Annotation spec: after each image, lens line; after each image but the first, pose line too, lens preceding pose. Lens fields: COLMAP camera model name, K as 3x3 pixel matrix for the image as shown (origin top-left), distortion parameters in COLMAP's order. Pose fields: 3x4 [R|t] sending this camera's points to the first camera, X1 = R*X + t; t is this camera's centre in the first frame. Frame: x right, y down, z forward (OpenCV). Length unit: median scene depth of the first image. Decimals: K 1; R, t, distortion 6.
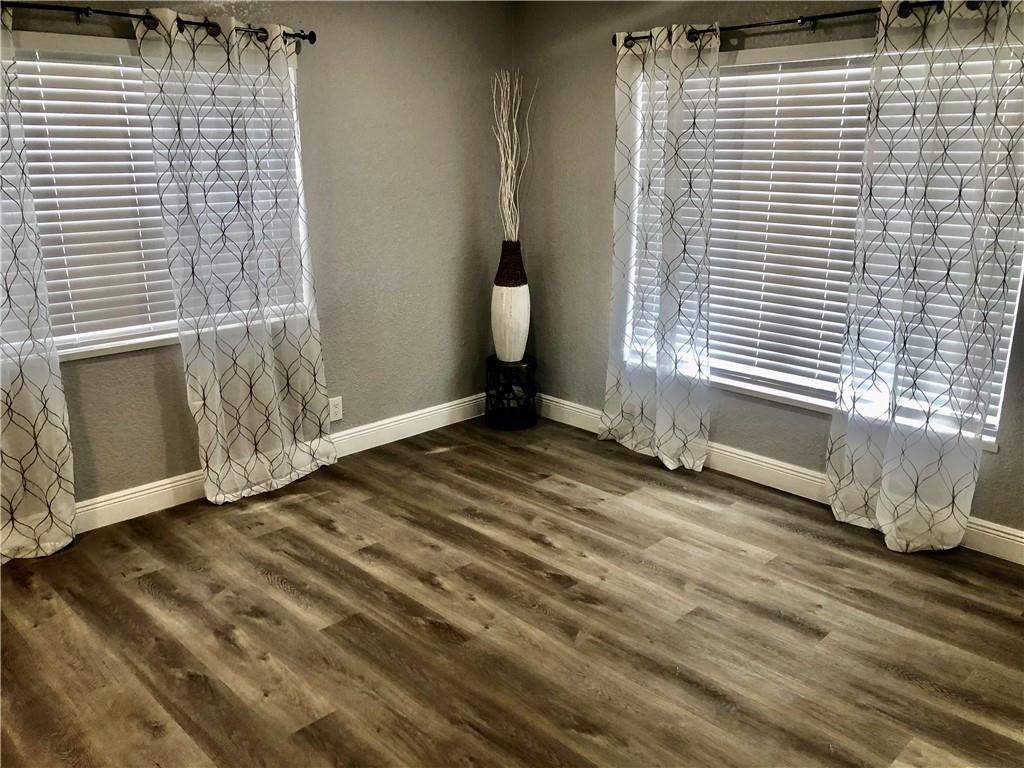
lens RADIAL K [[845.7, 0, 512.1], [0, 845.7, 382.2], [0, 0, 1]] dist [0.037204, -0.030278]
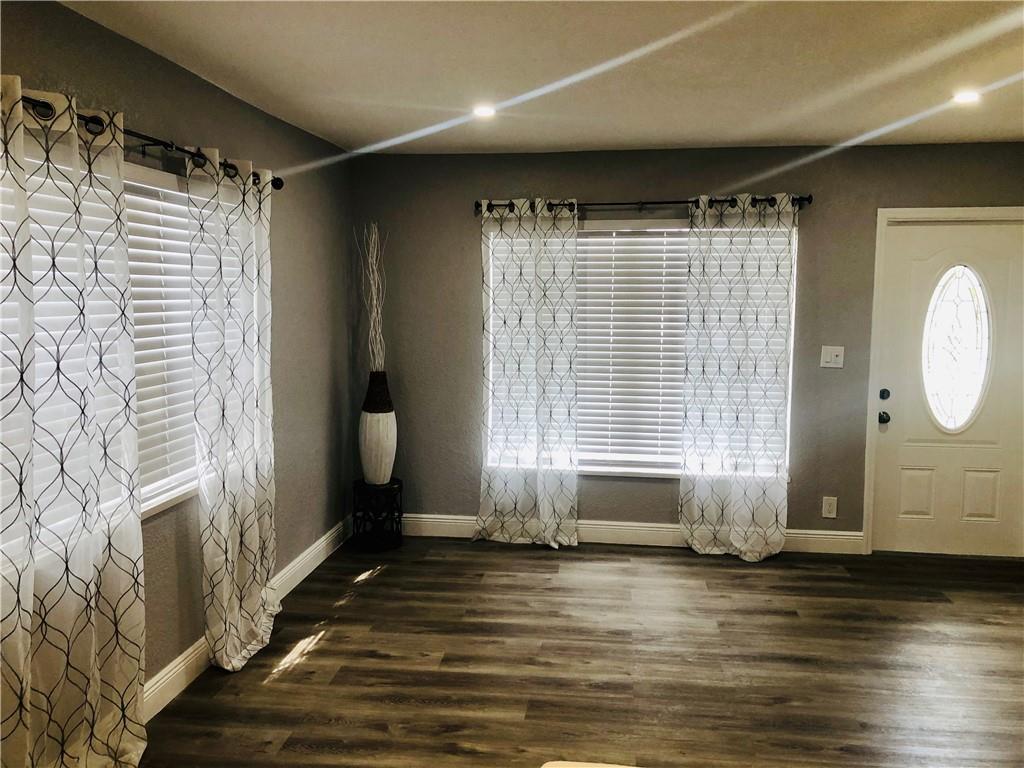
lens RADIAL K [[845.7, 0, 512.0], [0, 845.7, 385.8], [0, 0, 1]] dist [0.037204, -0.030278]
pose [[0.778504, -0.064435, 0.624324, -0.686624], [0.166177, 0.980379, -0.106033, -0.008112], [-0.605241, 0.186295, 0.773936, 0.076146]]
